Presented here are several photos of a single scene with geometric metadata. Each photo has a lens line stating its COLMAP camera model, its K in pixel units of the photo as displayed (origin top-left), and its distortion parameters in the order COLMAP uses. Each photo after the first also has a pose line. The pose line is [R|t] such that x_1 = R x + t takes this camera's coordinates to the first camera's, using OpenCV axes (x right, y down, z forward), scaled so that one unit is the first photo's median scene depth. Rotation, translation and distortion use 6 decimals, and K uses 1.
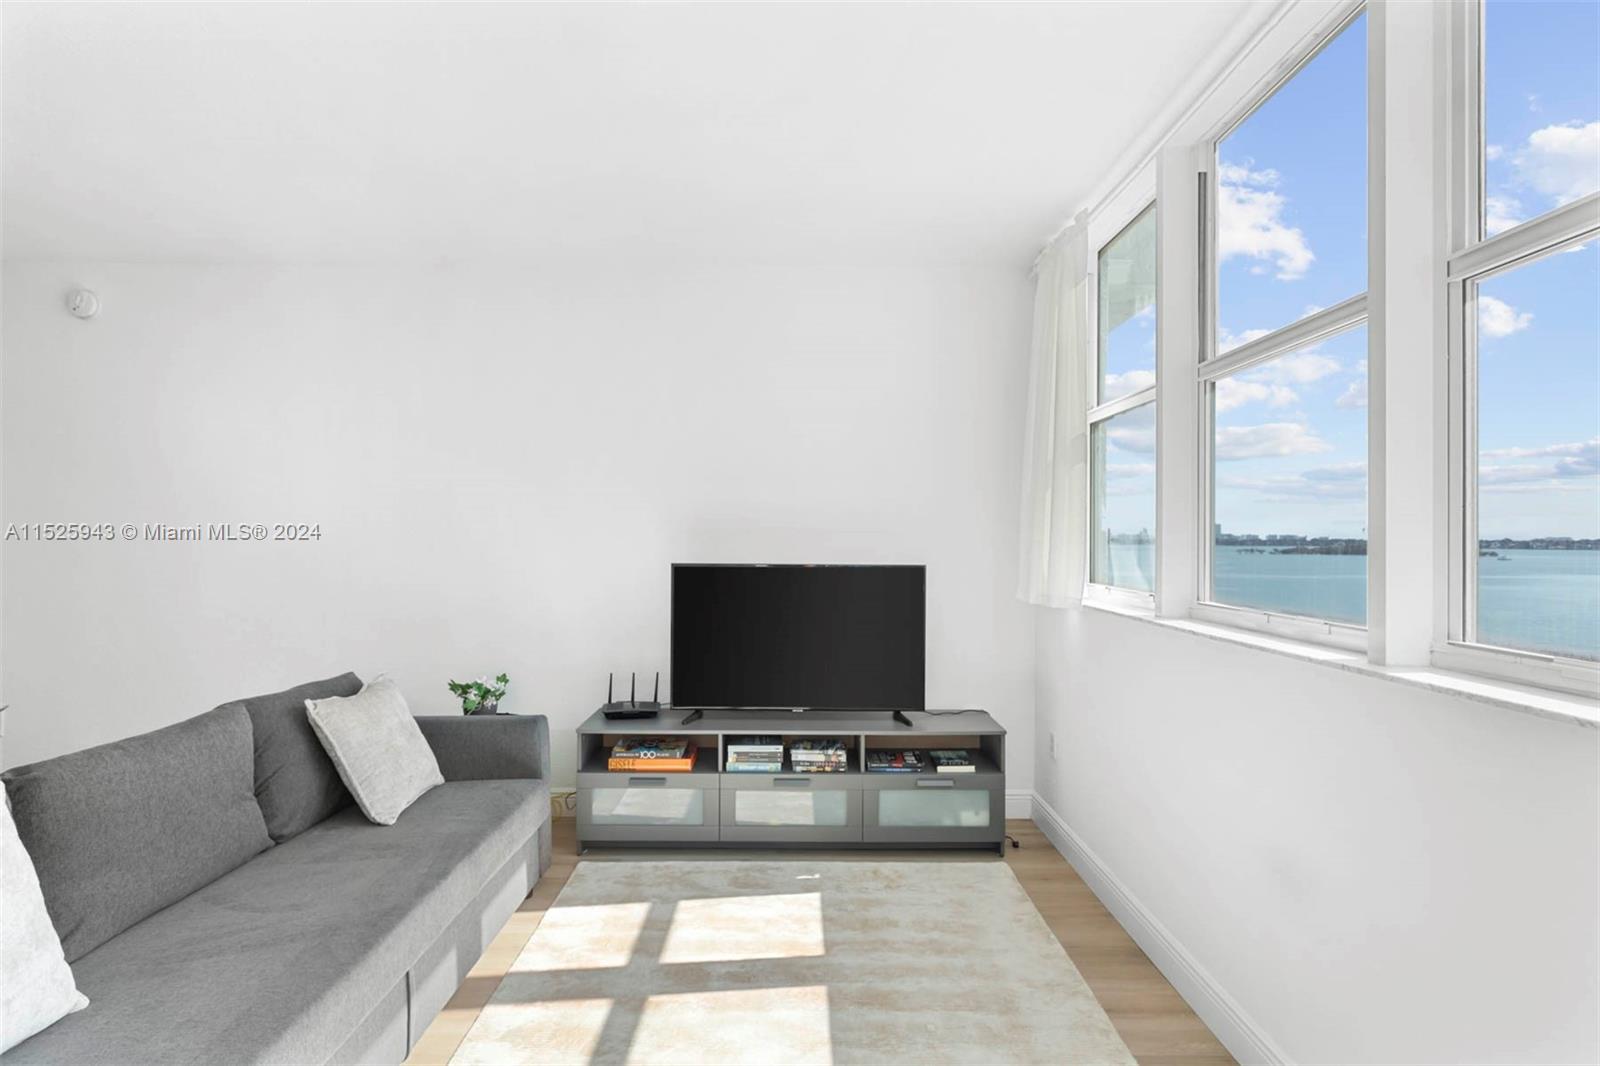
lens RADIAL K [[797.6, 0, 806.6], [0, 797.6, 539.2], [0, 0, 1]] dist [-0.003902, 0.001932]
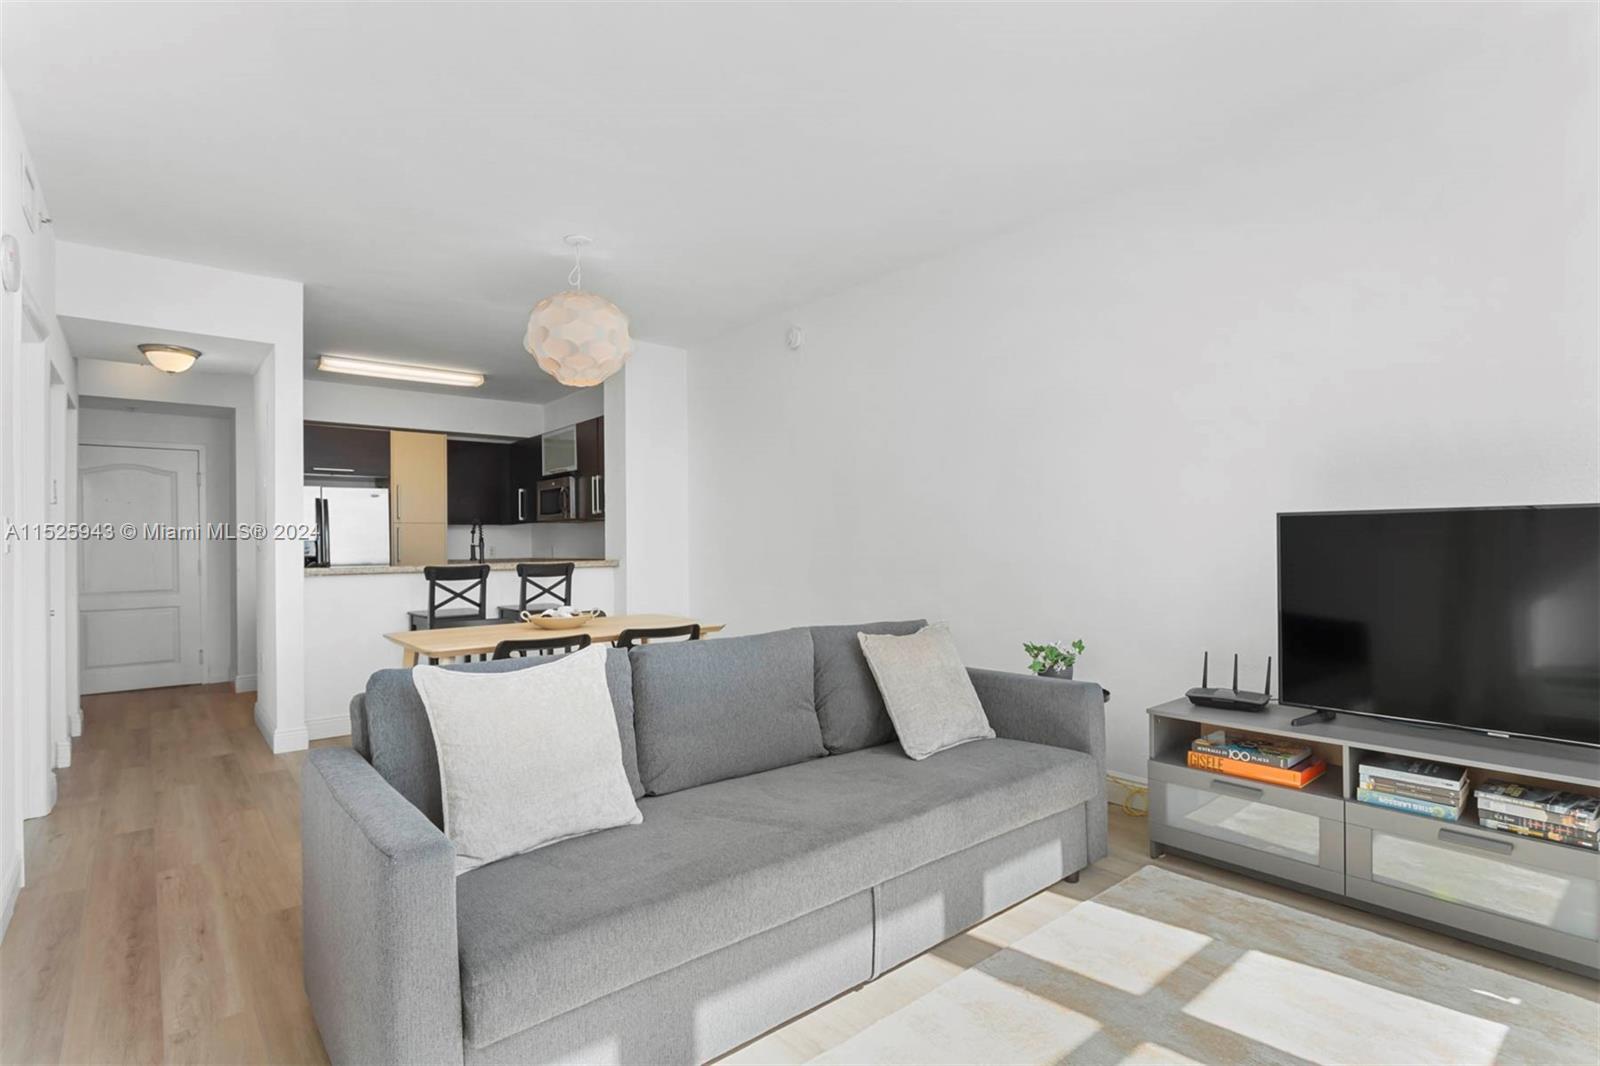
lens RADIAL K [[797.6, 0, 806.6], [0, 797.6, 539.2], [0, 0, 1]] dist [-0.003902, 0.001932]
pose [[0.631225, -0.019236, -0.775361, 0.153843], [0.012513, 0.999815, -0.014617, 0.068598], [0.775499, -0.000475, 0.631349, 0.188907]]
